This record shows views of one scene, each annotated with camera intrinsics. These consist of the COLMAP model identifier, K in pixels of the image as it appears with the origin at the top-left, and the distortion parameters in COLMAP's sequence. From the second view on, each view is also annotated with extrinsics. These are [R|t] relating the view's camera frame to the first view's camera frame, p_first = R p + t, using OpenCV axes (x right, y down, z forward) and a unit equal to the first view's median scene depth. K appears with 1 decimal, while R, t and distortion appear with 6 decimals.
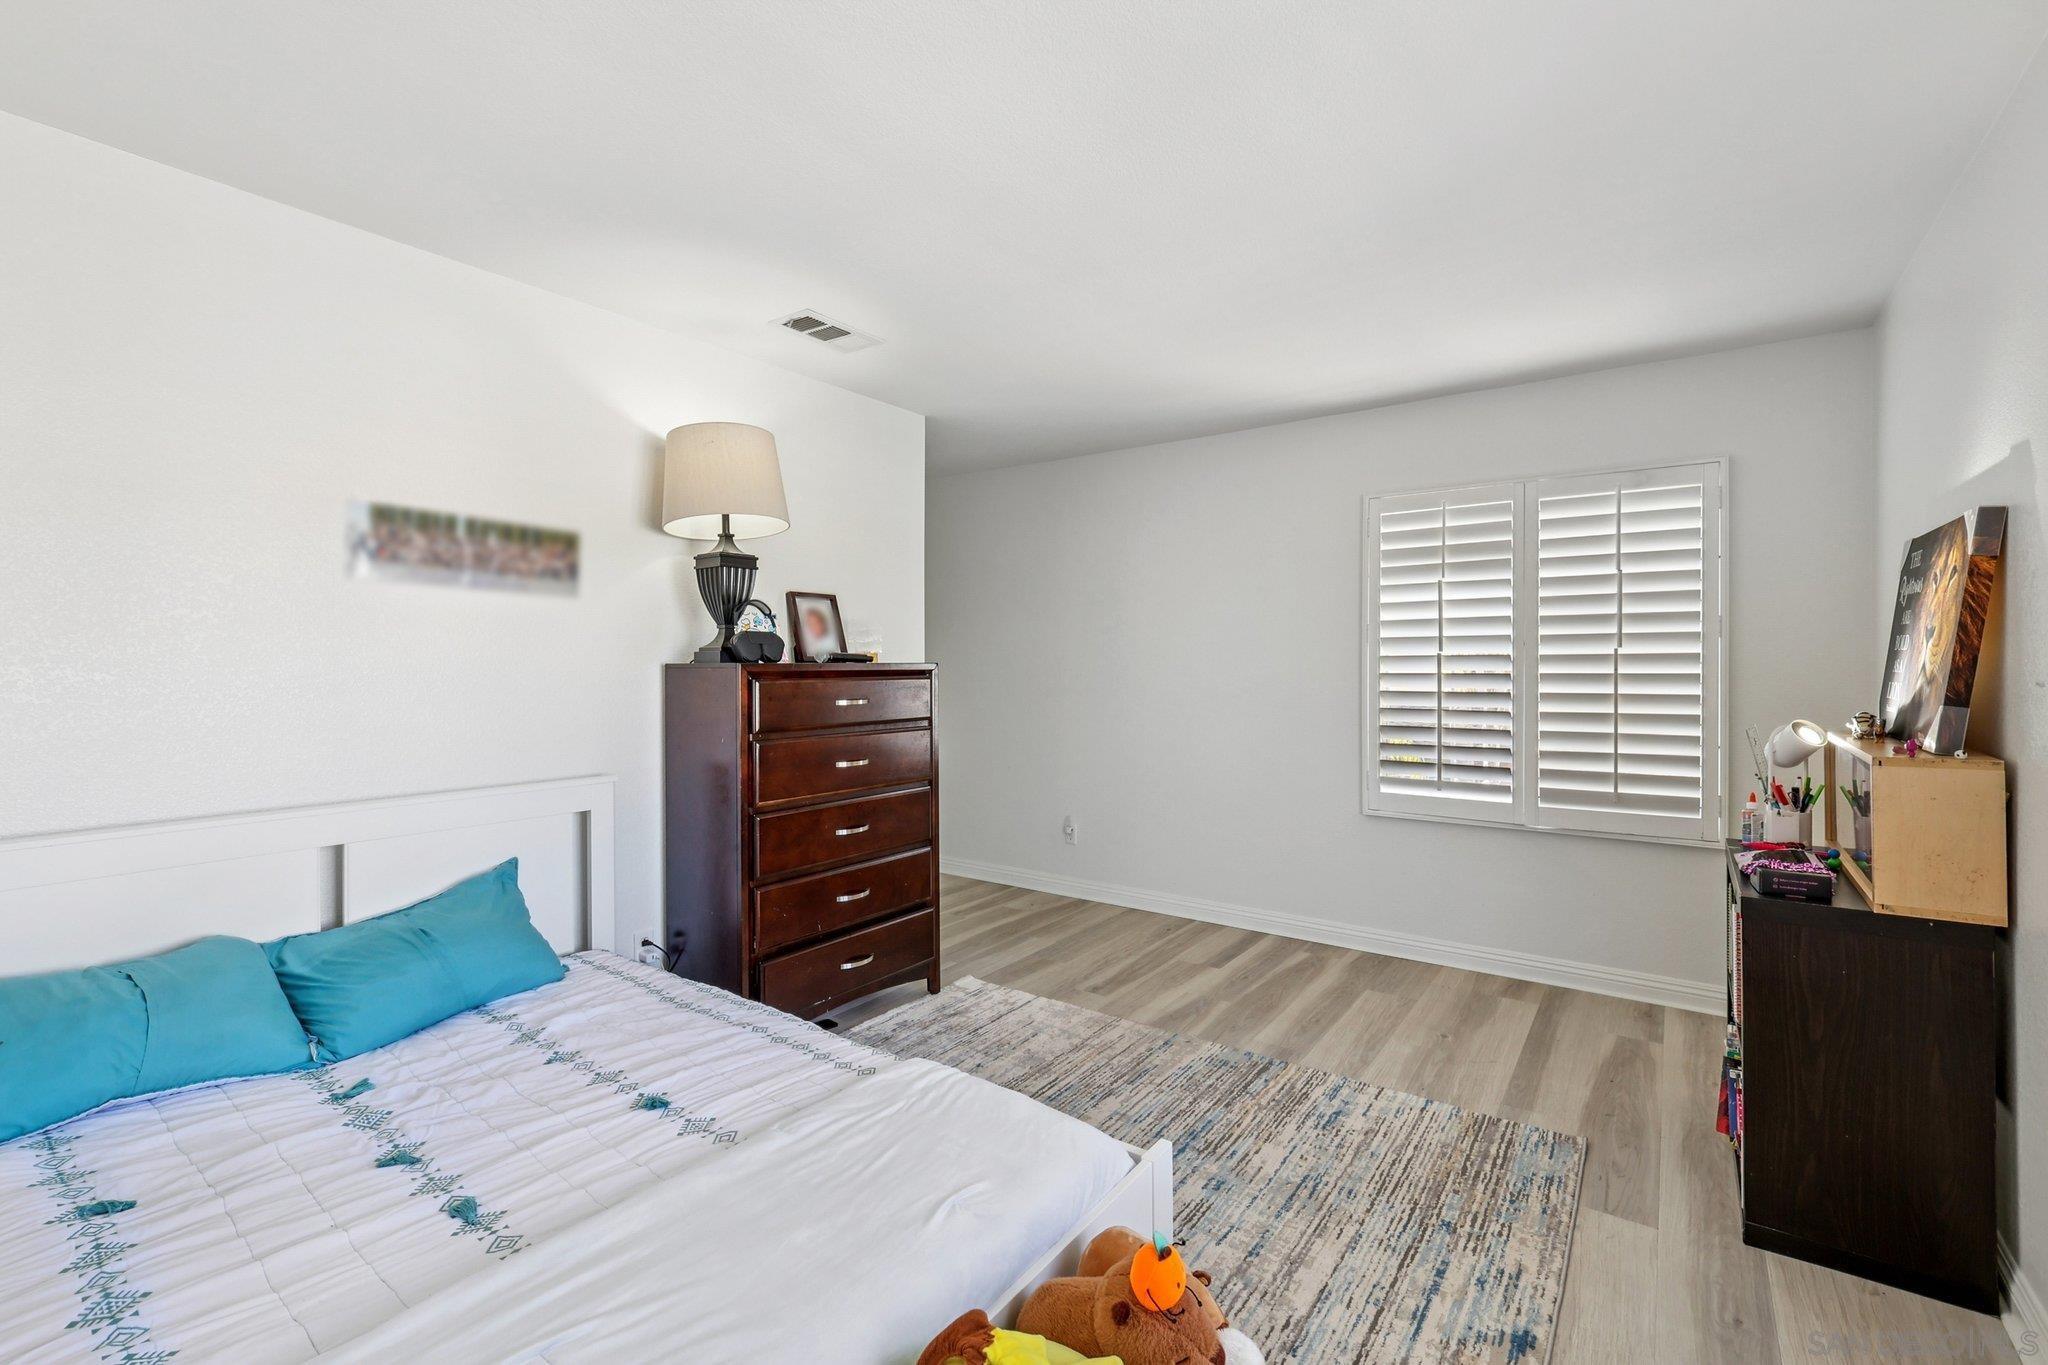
lens RADIAL K [[894.2, 0, 1025.0], [0, 894.2, 668.5], [0, 0, 1]] dist [-0.000857, 0.000561]
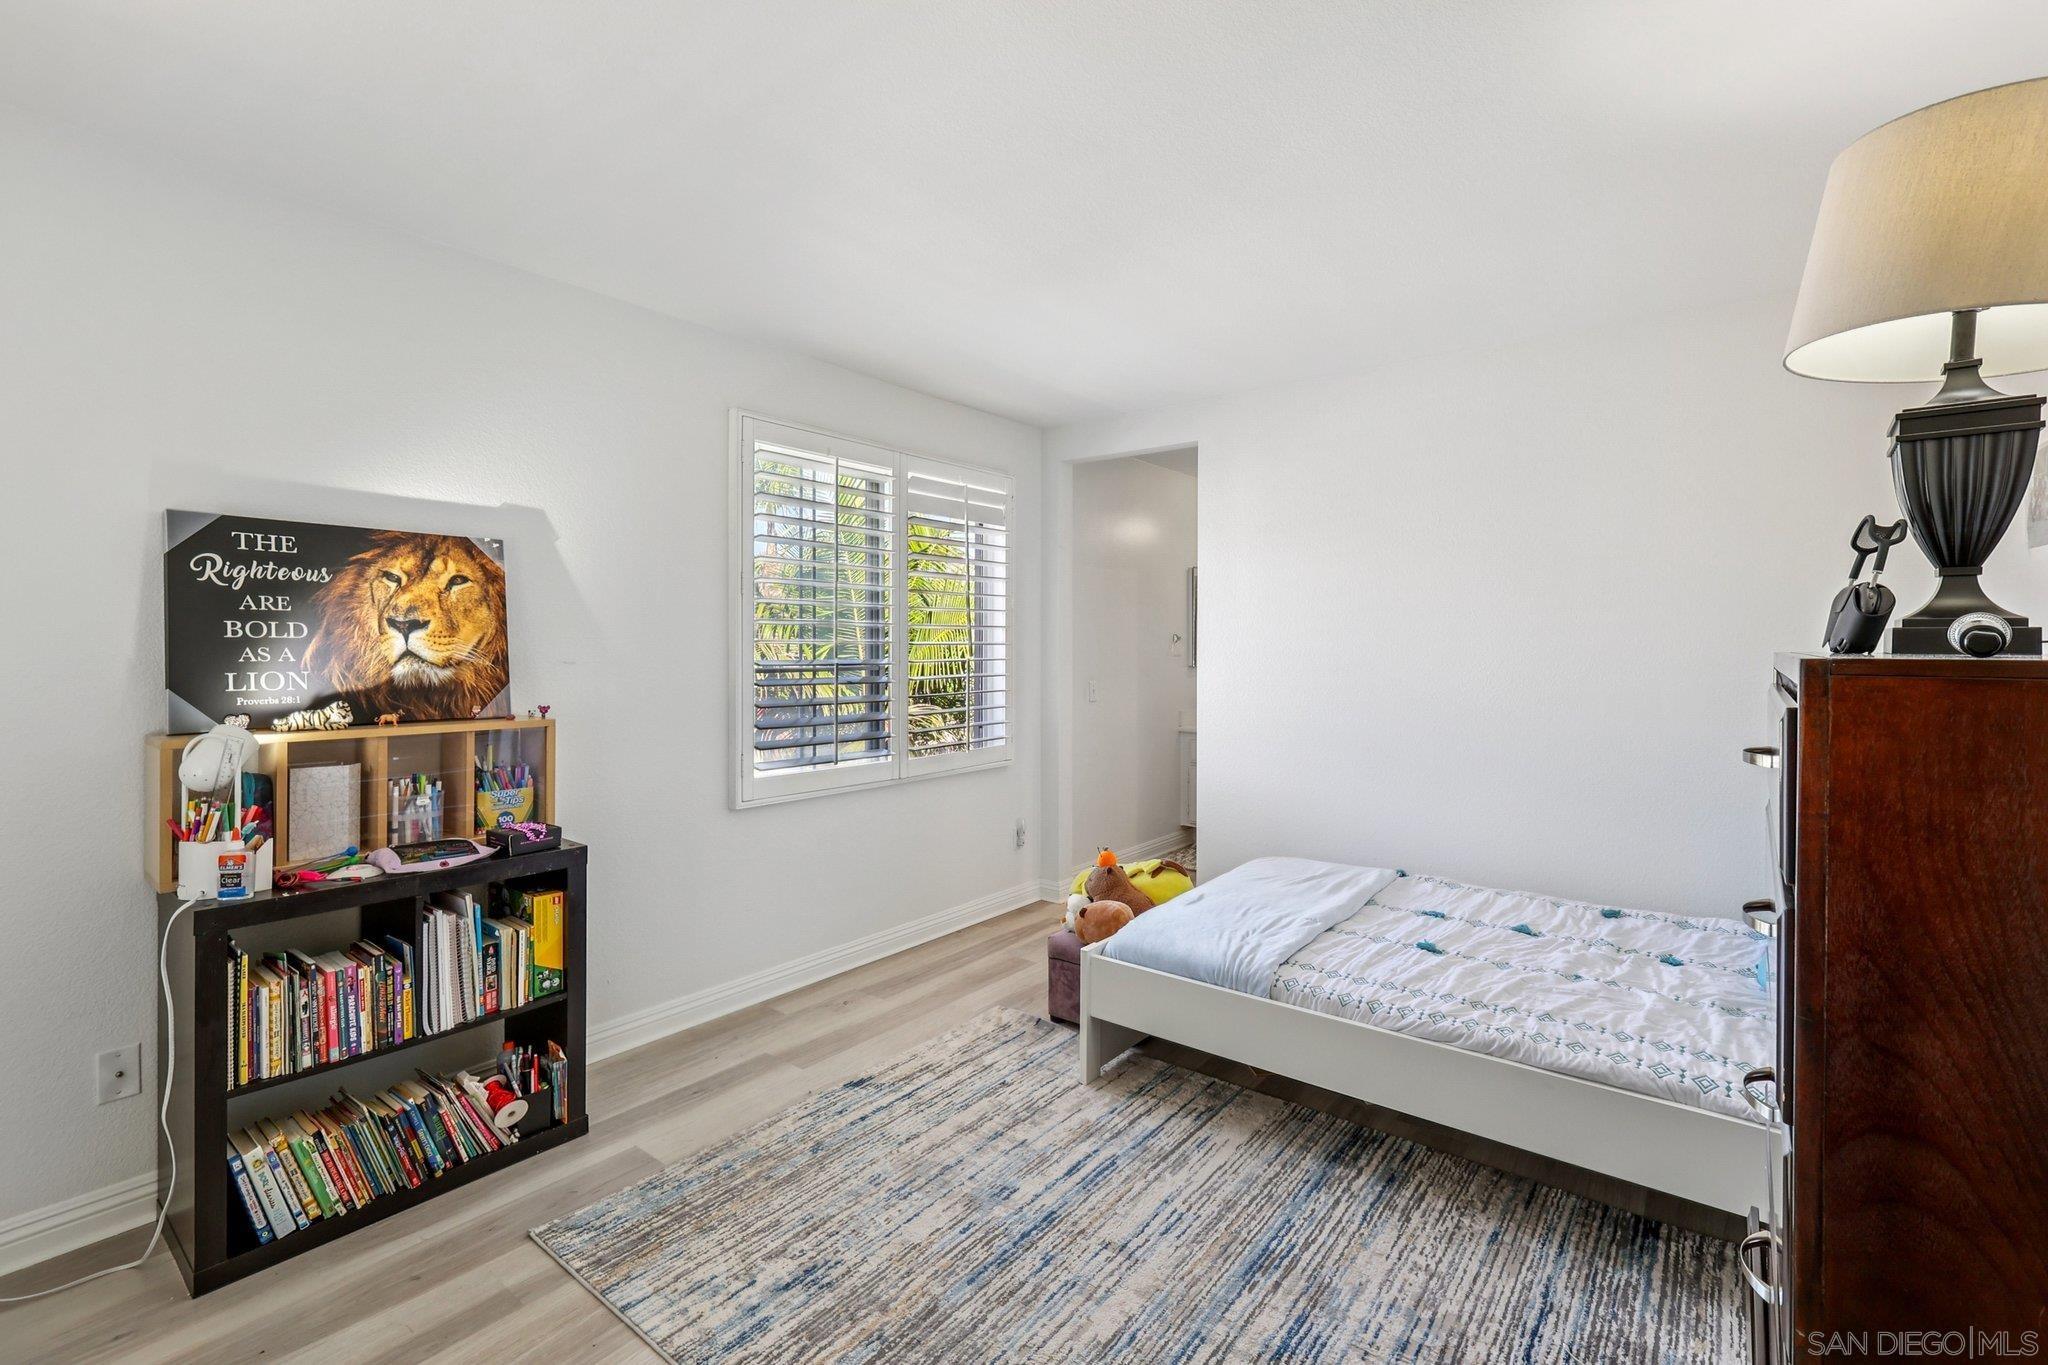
lens RADIAL K [[894.2, 0, 1022.7], [0, 894.2, 662.7], [0, 0, 1]] dist [-0.000857, 0.000561]
pose [[-0.999215, 0.000753, 0.039612, 0.146641], [0.001662, 0.999736, 0.022924, -0.015012], [-0.039584, 0.022972, -0.998952, 1.855716]]
